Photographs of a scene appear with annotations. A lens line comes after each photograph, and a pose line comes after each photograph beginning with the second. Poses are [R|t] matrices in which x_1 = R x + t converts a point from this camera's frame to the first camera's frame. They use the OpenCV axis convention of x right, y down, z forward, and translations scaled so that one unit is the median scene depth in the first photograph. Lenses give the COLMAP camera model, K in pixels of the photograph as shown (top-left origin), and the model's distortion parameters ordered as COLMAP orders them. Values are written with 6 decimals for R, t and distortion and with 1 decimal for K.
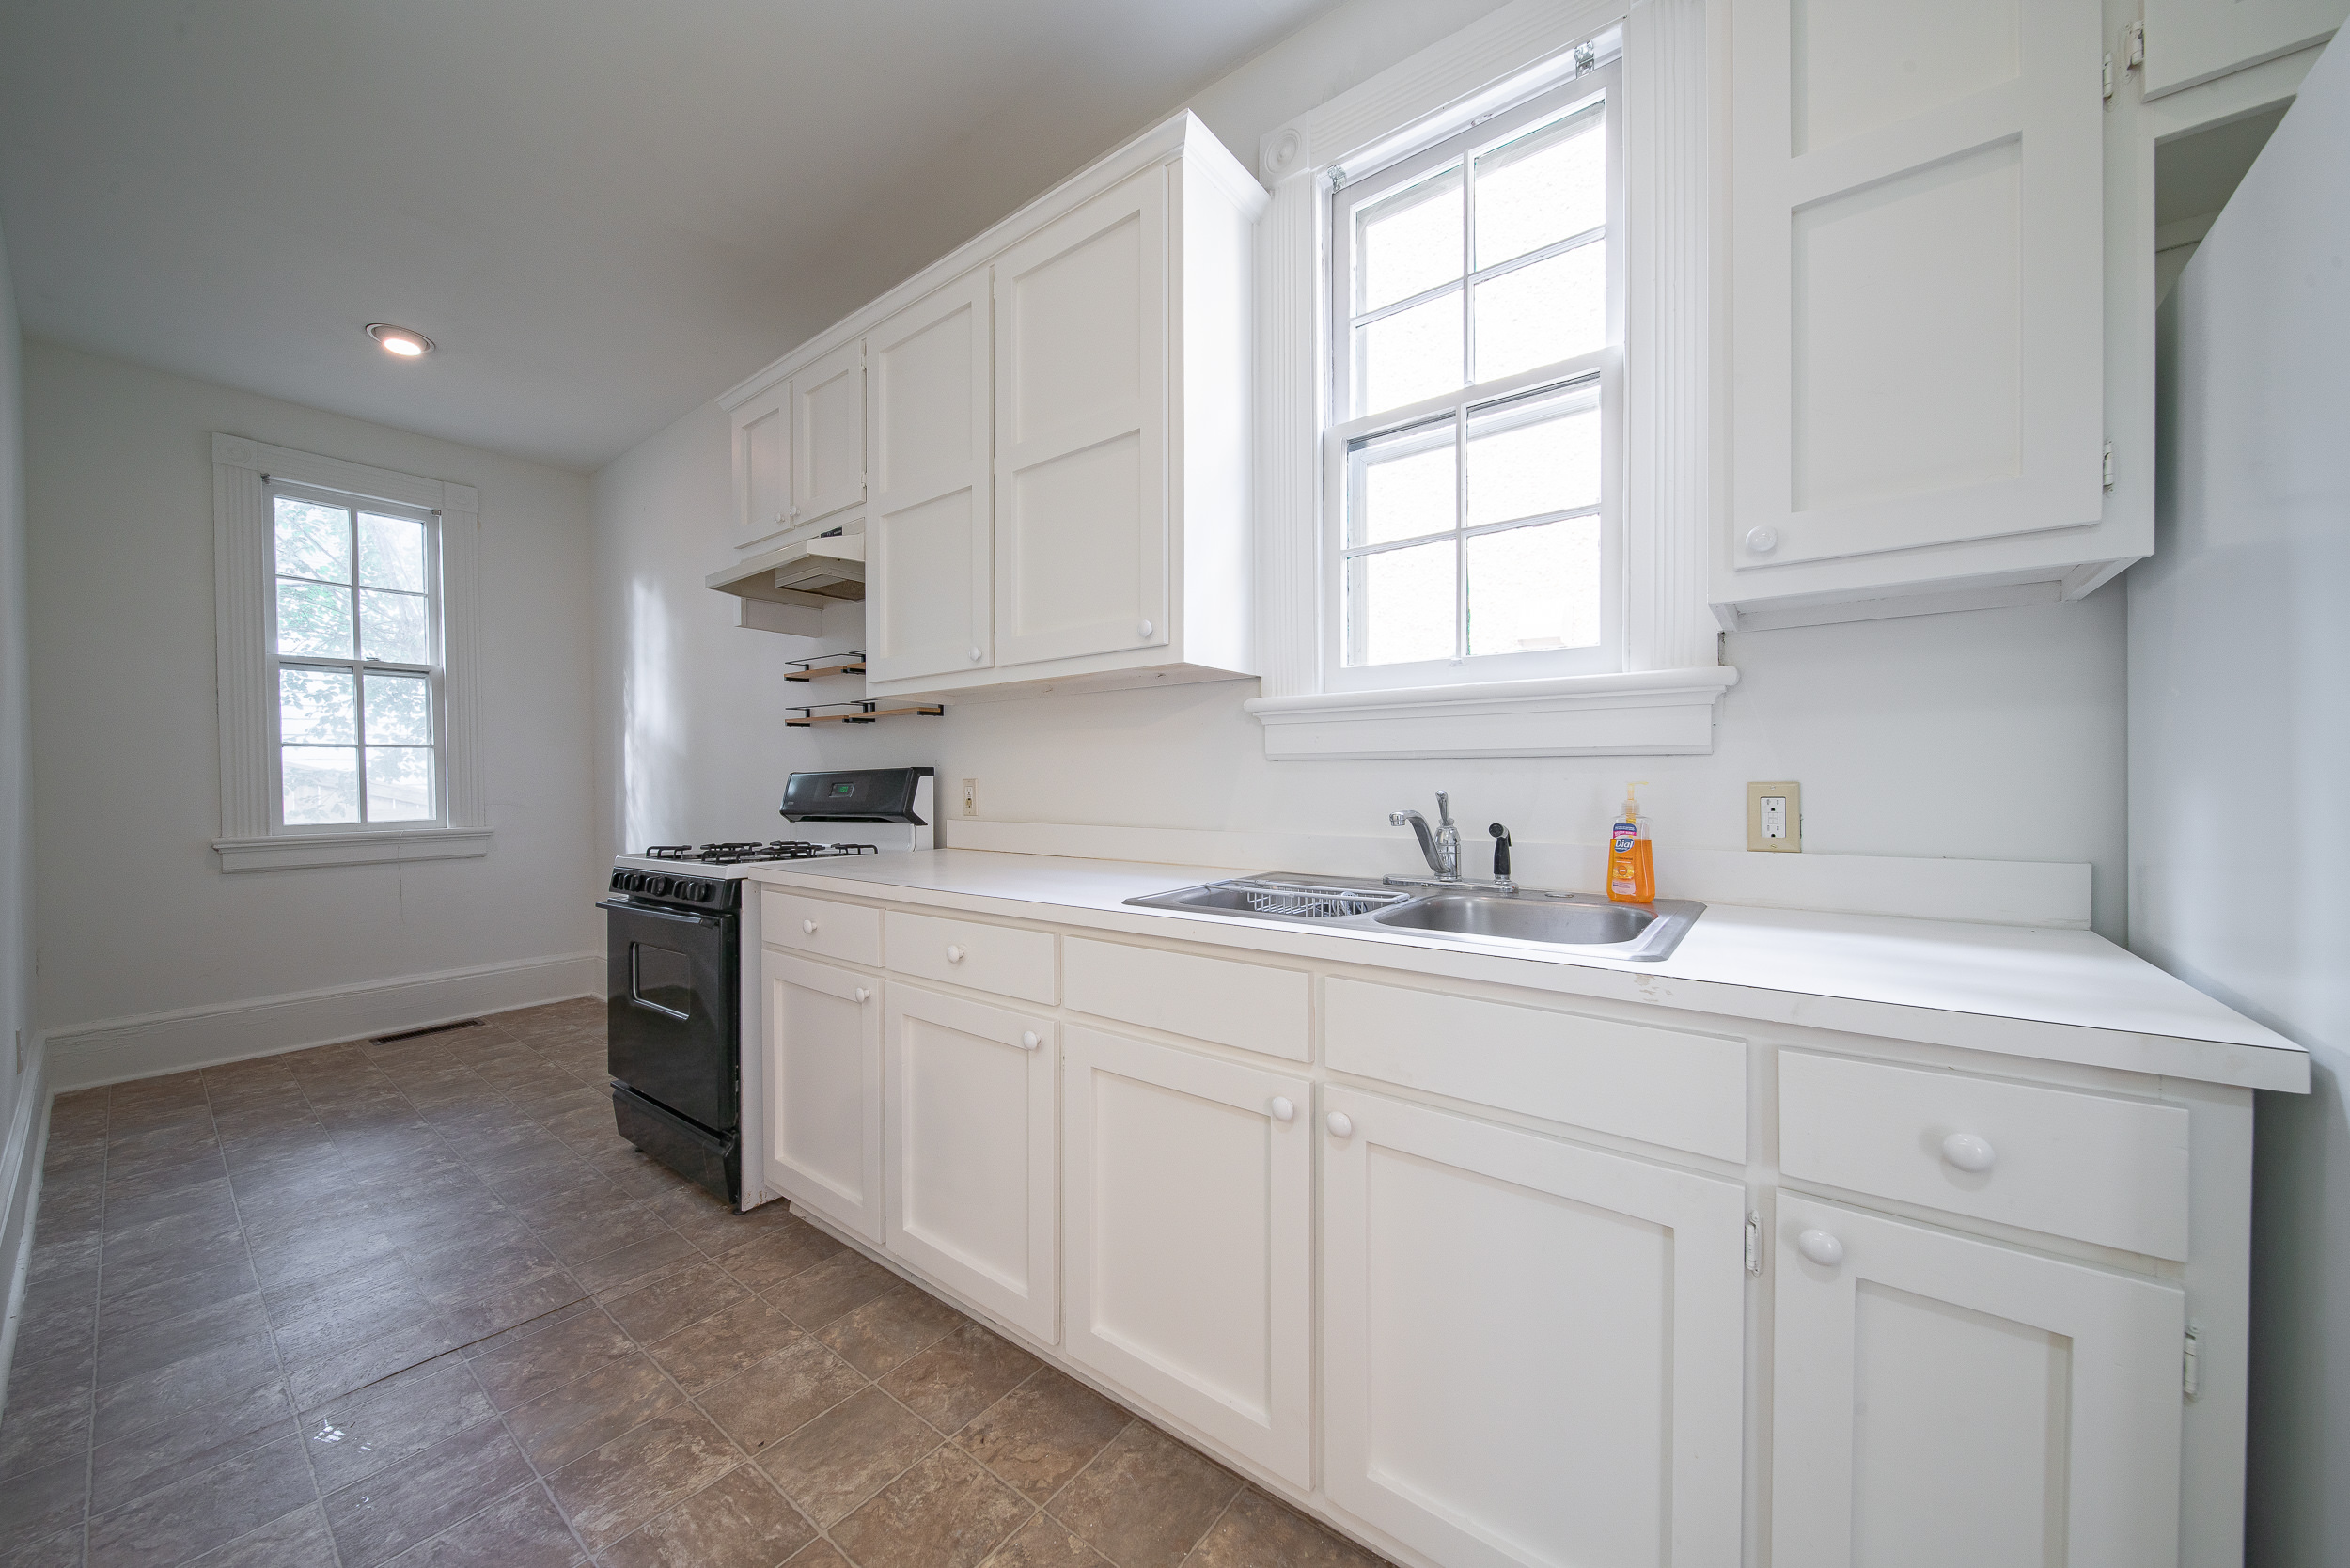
lens RADIAL K [[830.7, 0, 1168.2], [0, 830.7, 789.4], [0, 0, 1]] dist [-0.001461, -0.001043]
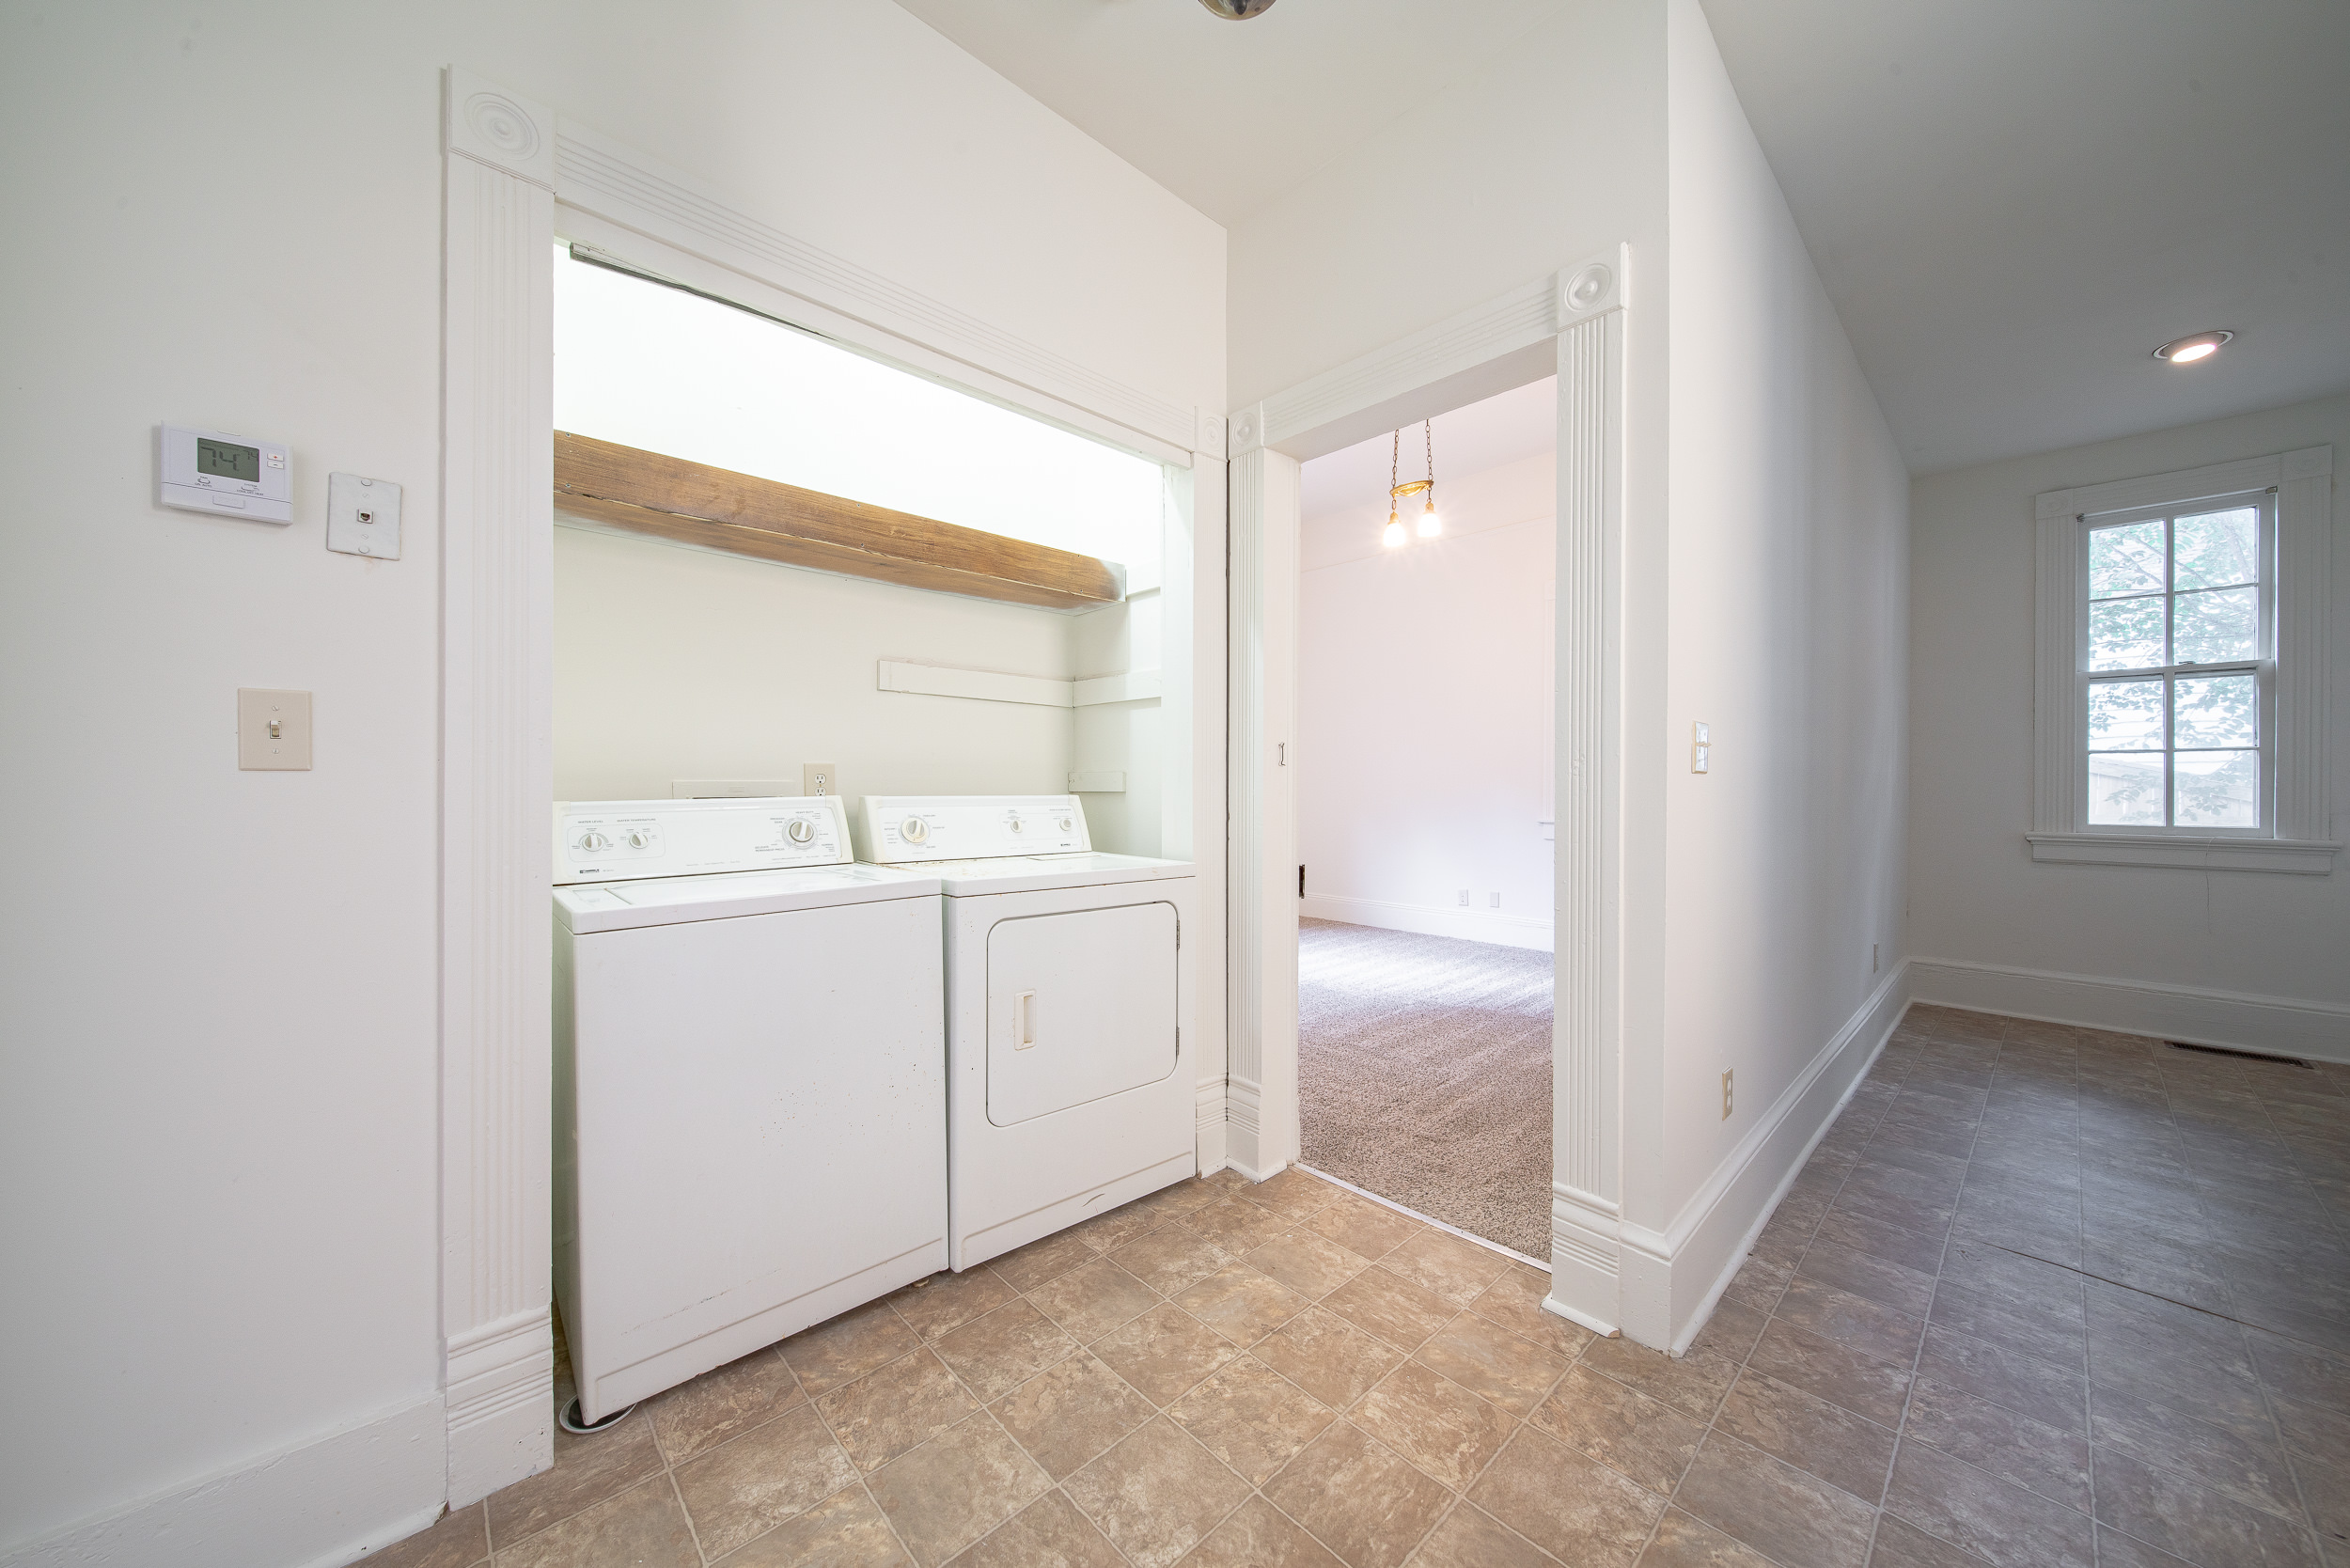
lens RADIAL K [[830.7, 0, 1158.8], [0, 830.7, 784.4], [0, 0, 1]] dist [-0.001461, -0.001043]
pose [[-0.166757, 0.010788, -0.985939, 0.430979], [-0.017575, 0.999749, 0.013911, -0.006747], [0.985841, 0.019648, -0.166526, -0.090186]]
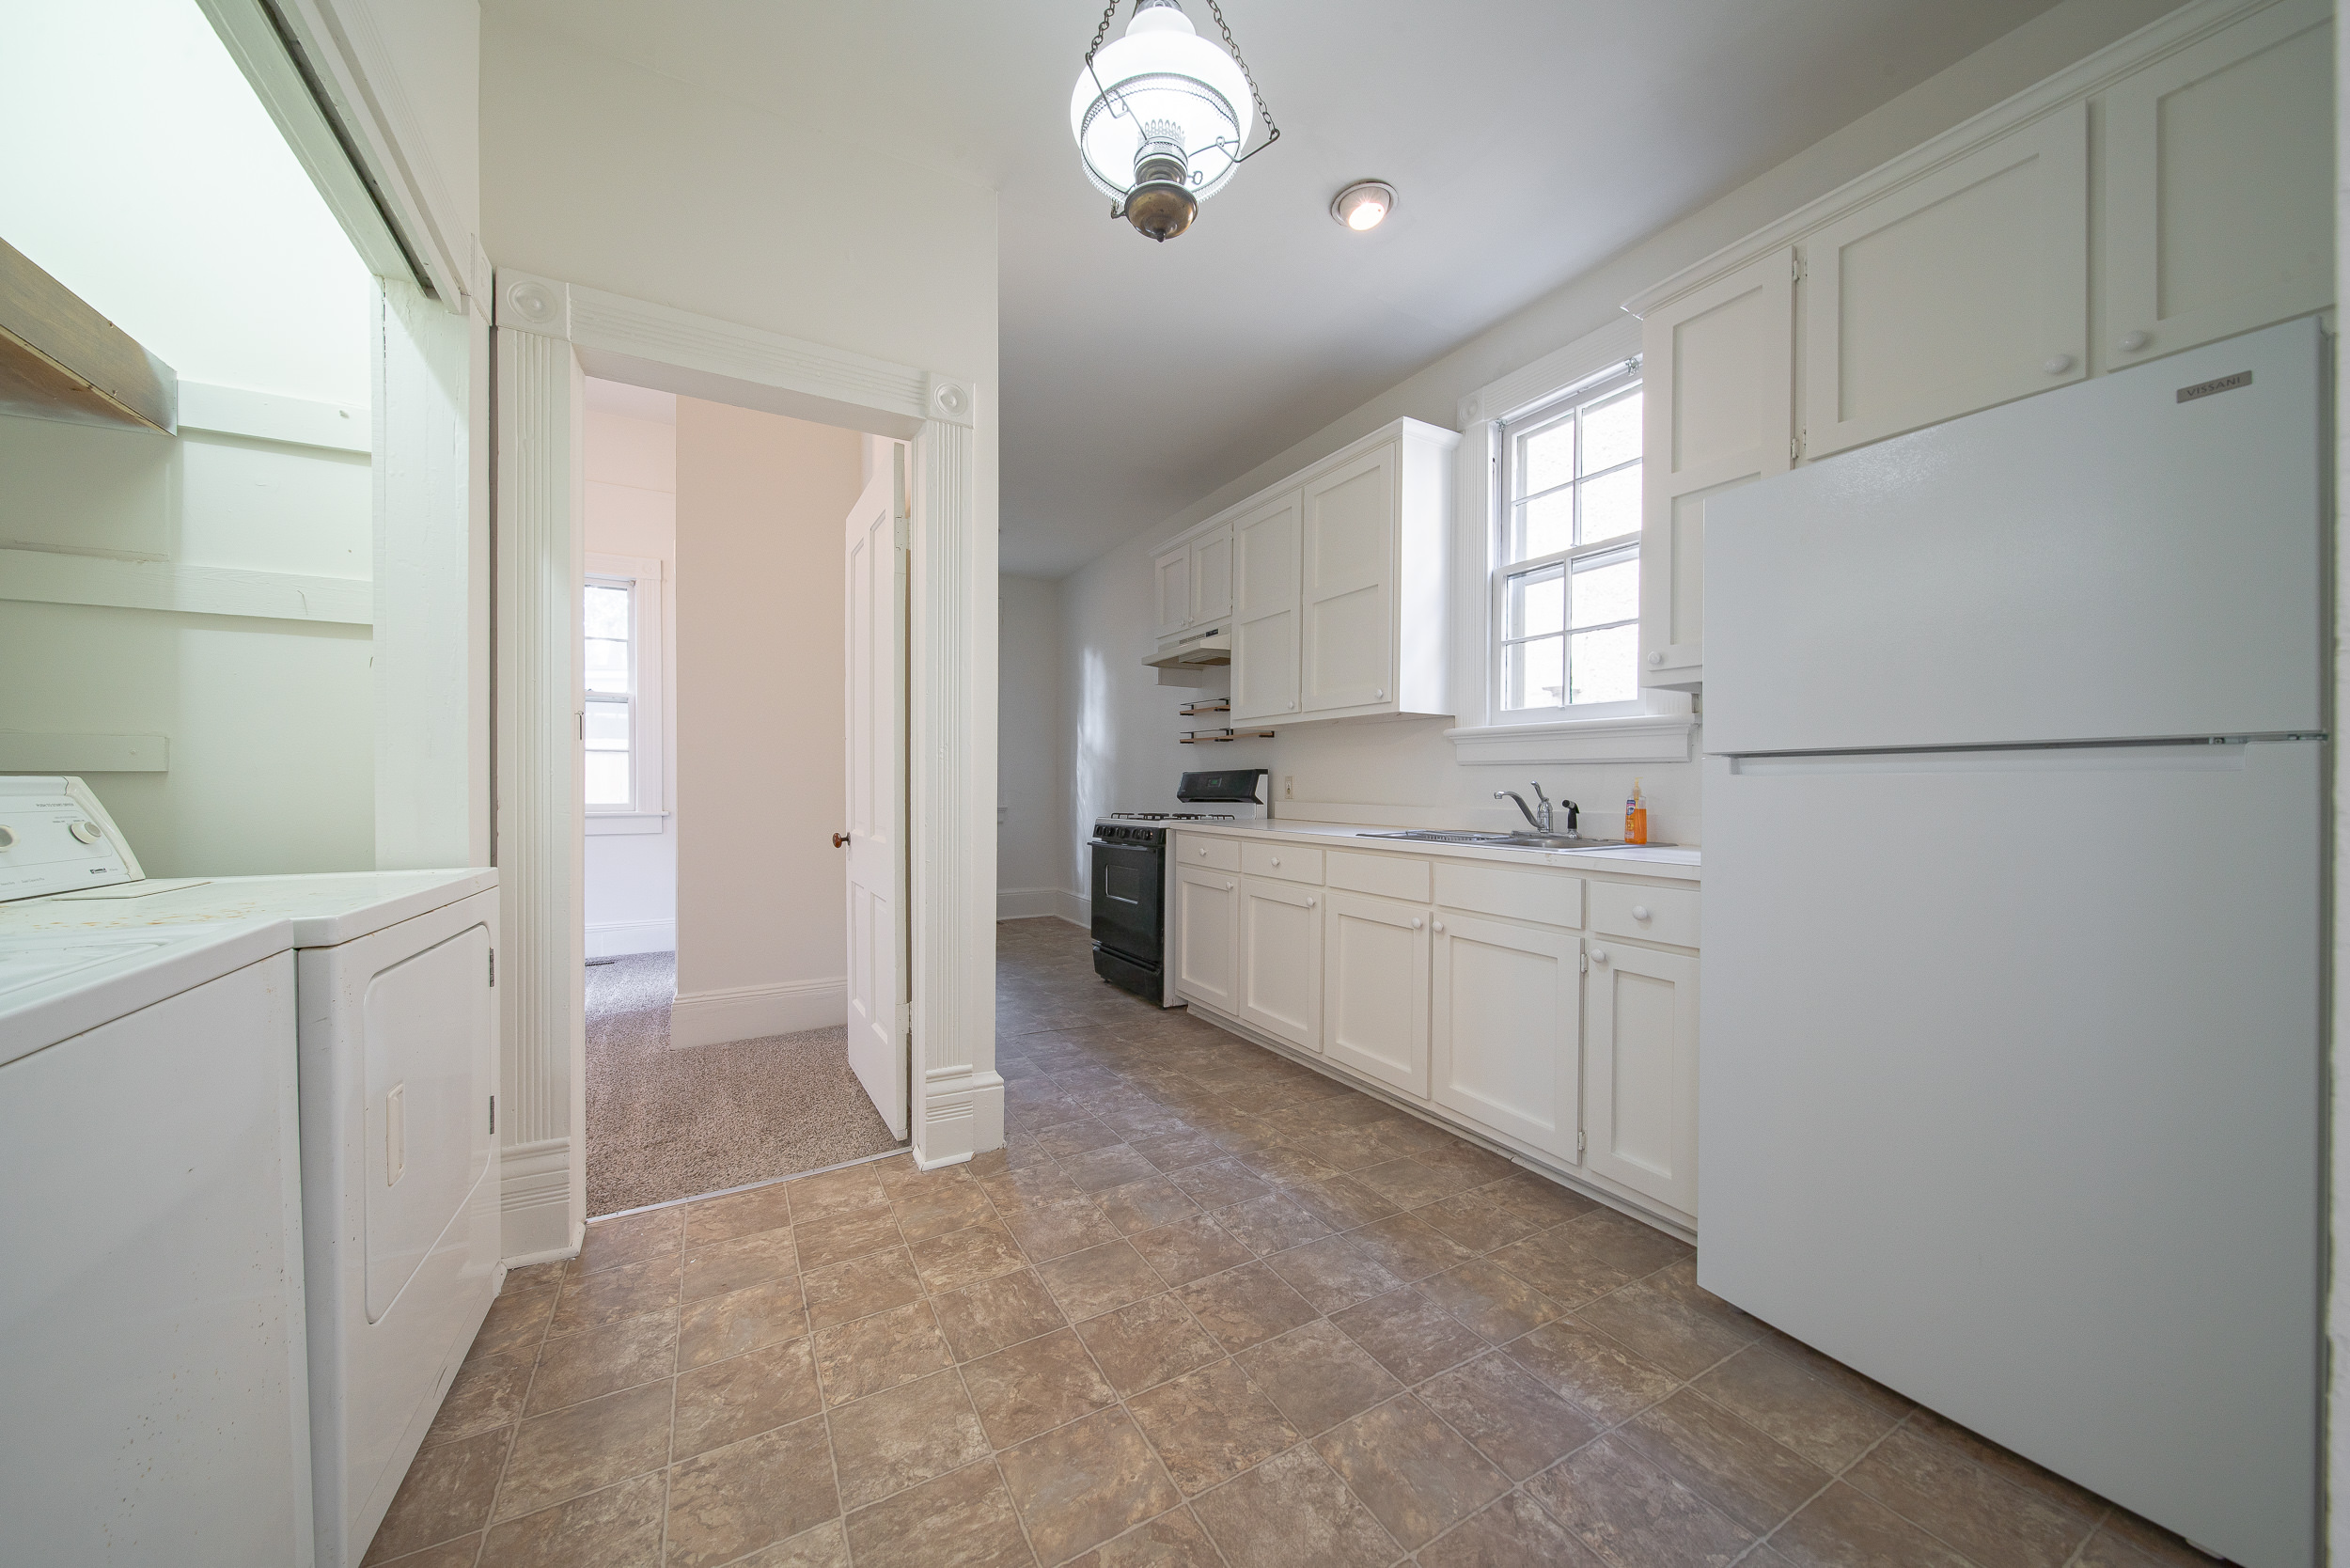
lens RADIAL K [[830.7, 0, 1184.7], [0, 830.7, 784.0], [0, 0, 1]] dist [-0.001461, -0.001043]
pose [[0.928960, 0.011592, -0.369998, 0.235551], [-0.016752, 0.999802, -0.010737, 0.031981], [0.369800, 0.016172, 0.928970, -0.797860]]
